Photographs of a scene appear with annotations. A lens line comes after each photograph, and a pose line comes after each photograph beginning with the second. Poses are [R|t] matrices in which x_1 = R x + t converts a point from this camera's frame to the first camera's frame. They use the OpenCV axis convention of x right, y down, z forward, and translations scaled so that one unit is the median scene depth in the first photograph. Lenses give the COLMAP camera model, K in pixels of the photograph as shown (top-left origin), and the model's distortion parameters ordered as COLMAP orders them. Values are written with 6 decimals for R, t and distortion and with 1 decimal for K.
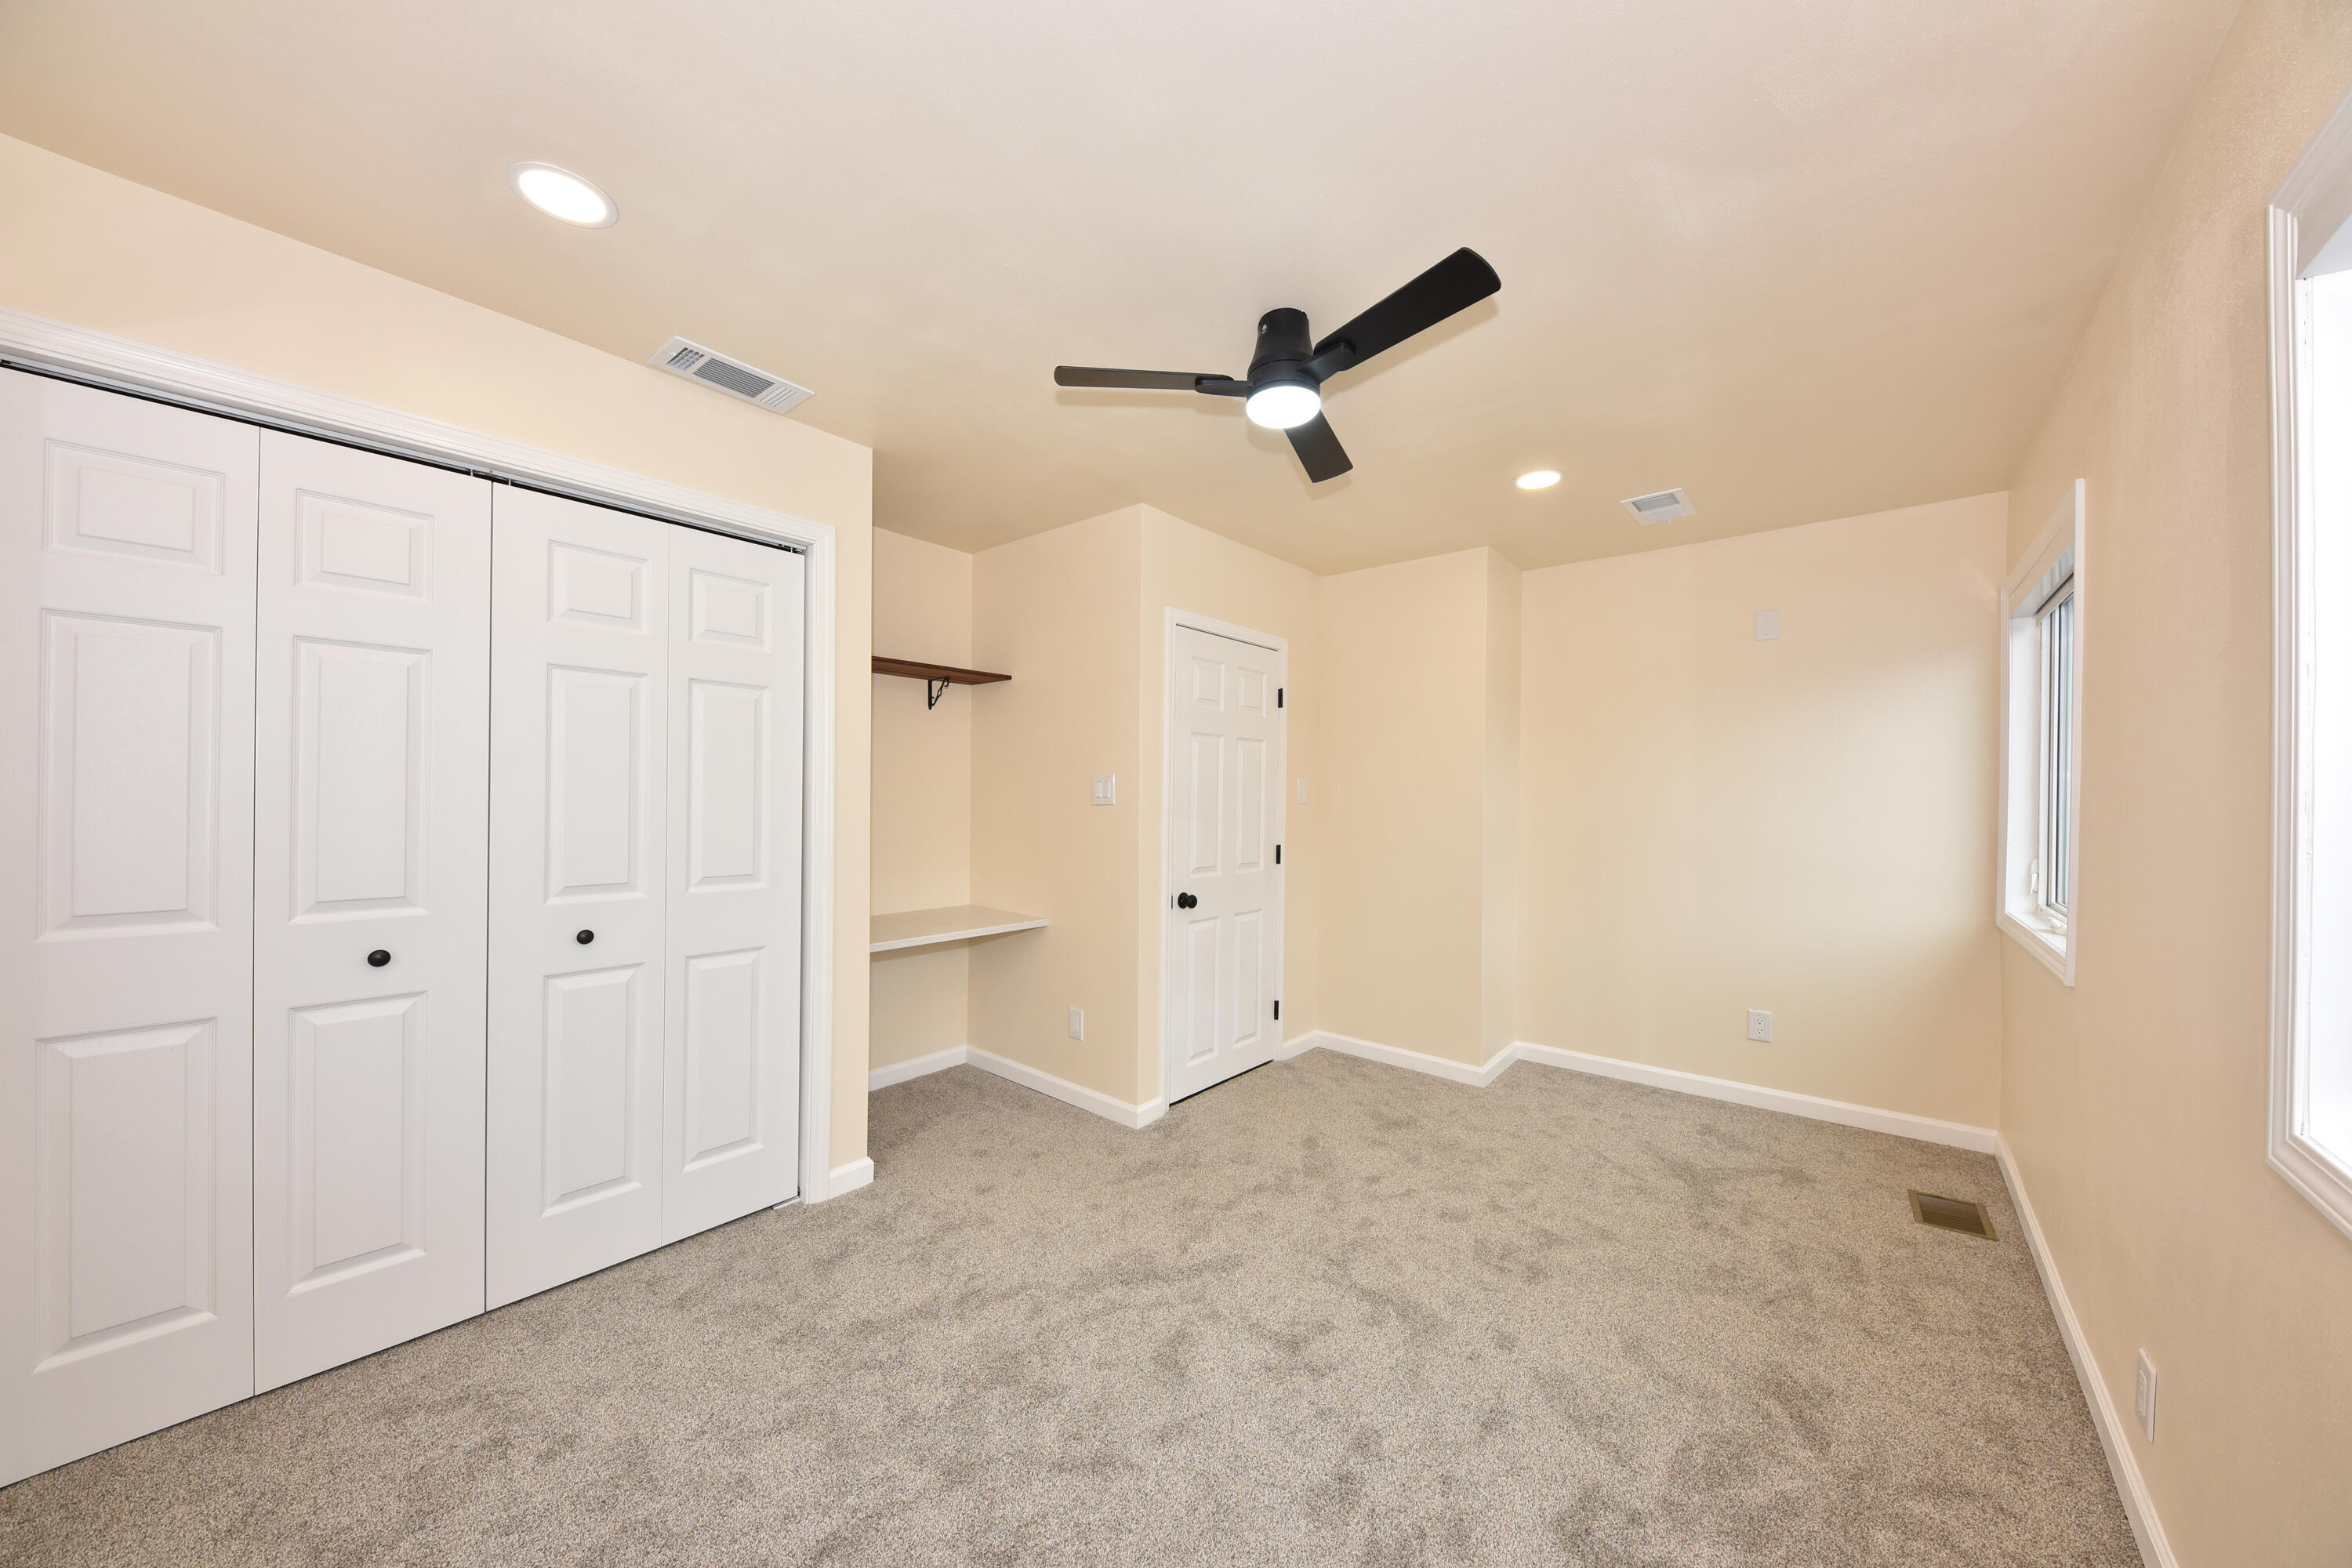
lens RADIAL K [[797.2, 0, 1181.9], [0, 797.2, 791.5], [0, 0, 1]] dist [0.010409, -0.004843]
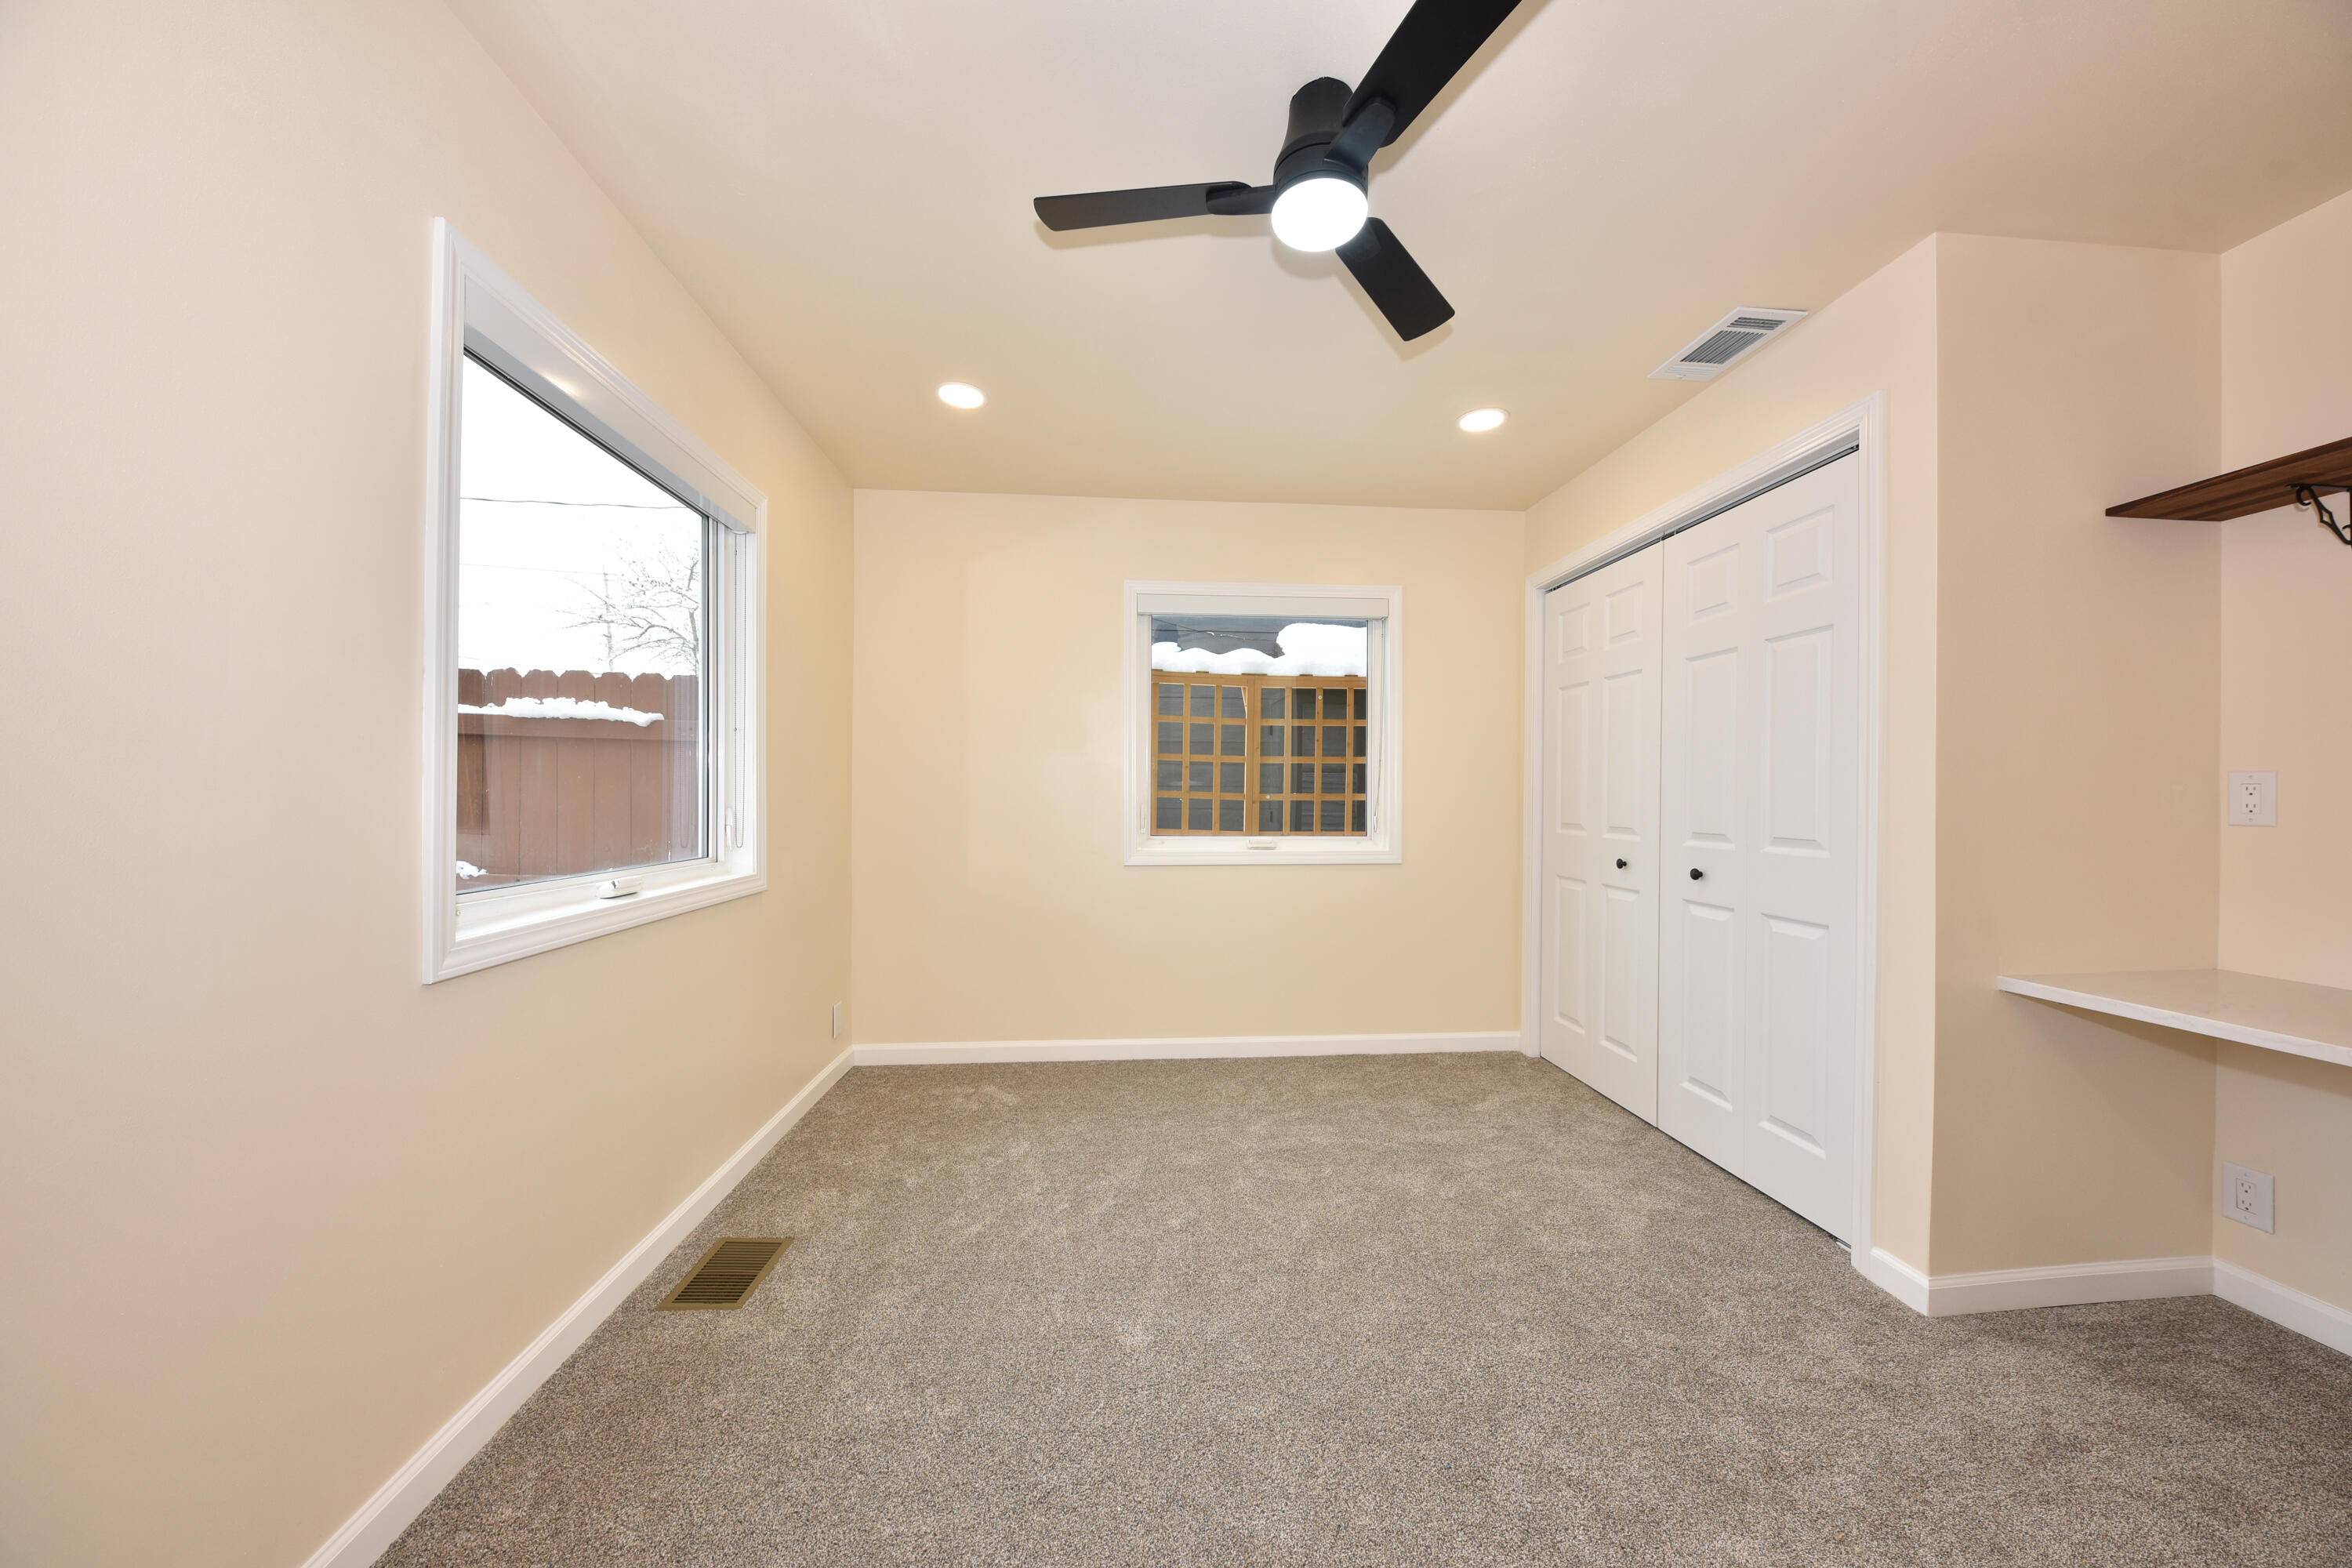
lens RADIAL K [[797.2, 0, 1181.9], [0, 797.2, 791.5], [0, 0, 1]] dist [0.010409, -0.004843]
pose [[-0.706540, -0.011392, -0.707581, 0.655282], [-0.004588, 0.999923, -0.011517, 0.069321], [0.707658, -0.004891, -0.706538, 1.260783]]
